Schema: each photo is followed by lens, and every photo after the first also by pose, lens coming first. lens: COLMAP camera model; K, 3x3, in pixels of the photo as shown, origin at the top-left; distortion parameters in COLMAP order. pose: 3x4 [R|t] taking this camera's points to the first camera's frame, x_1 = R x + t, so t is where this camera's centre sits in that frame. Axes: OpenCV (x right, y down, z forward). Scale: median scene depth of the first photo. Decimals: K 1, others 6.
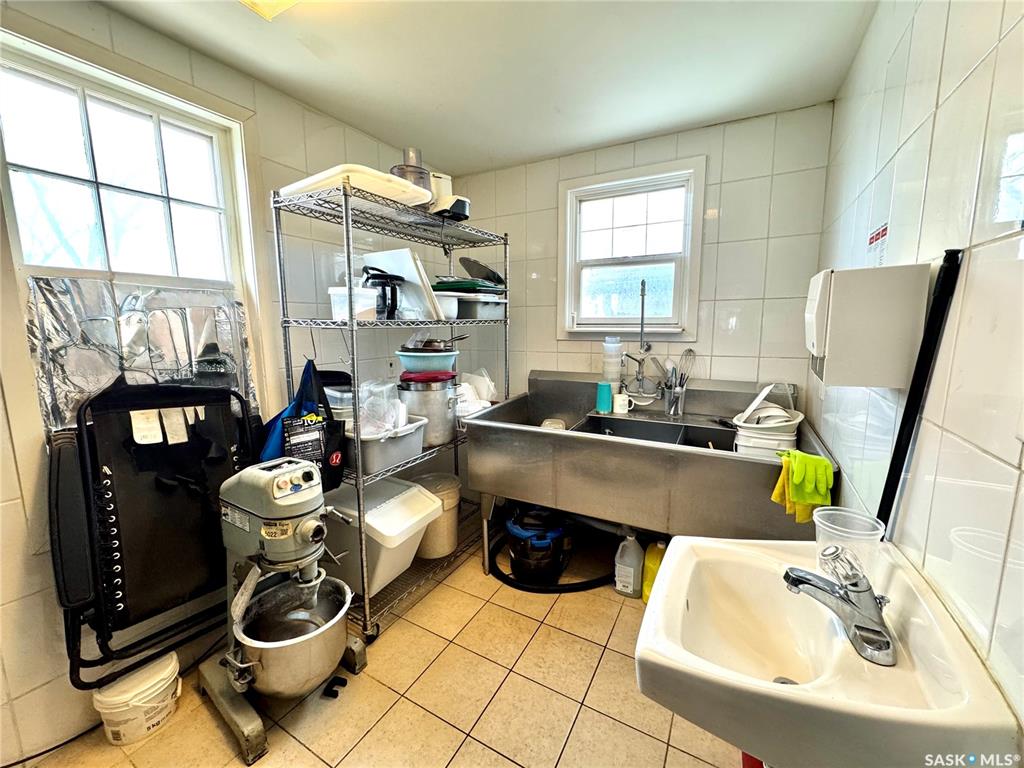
lens RADIAL K [[408.2, 0, 512.6], [0, 408.2, 382.2], [0, 0, 1]] dist [-0.000284, -0.000279]
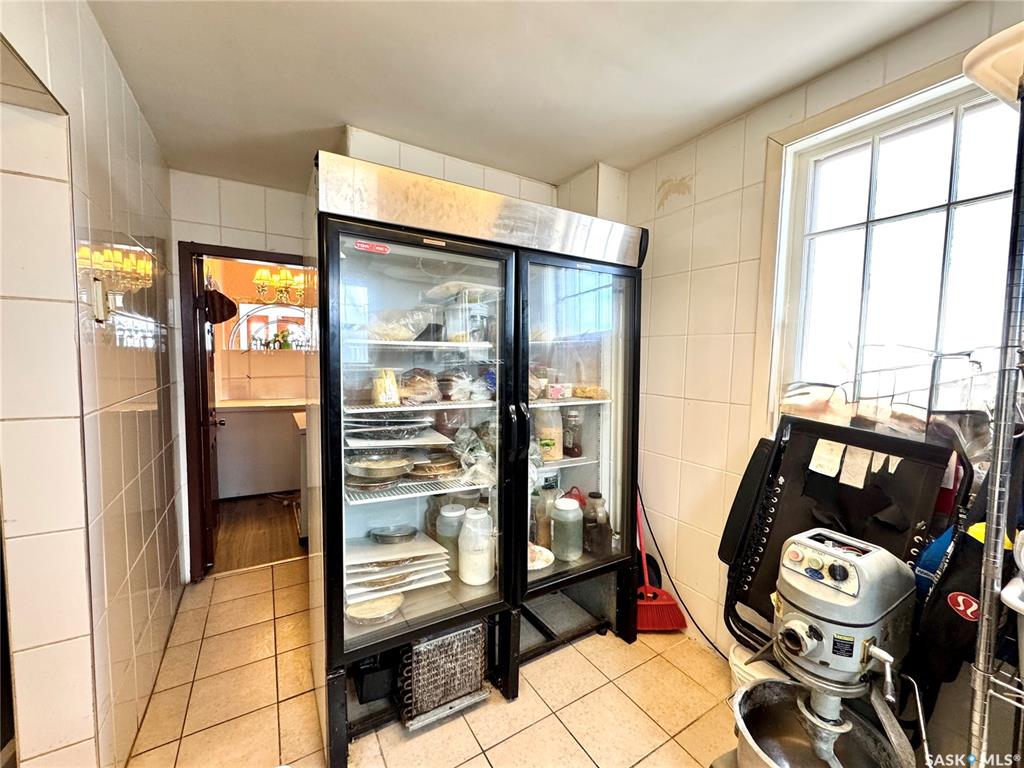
lens RADIAL K [[408.2, 0, 511.8], [0, 408.2, 382.1], [0, 0, 1]] dist [-0.000284, -0.000279]
pose [[-0.492392, 0.053140, -0.868750, 0.362917], [-0.134686, 0.981459, 0.136371, -0.109133], [0.859890, 0.184156, -0.476105, 0.800349]]
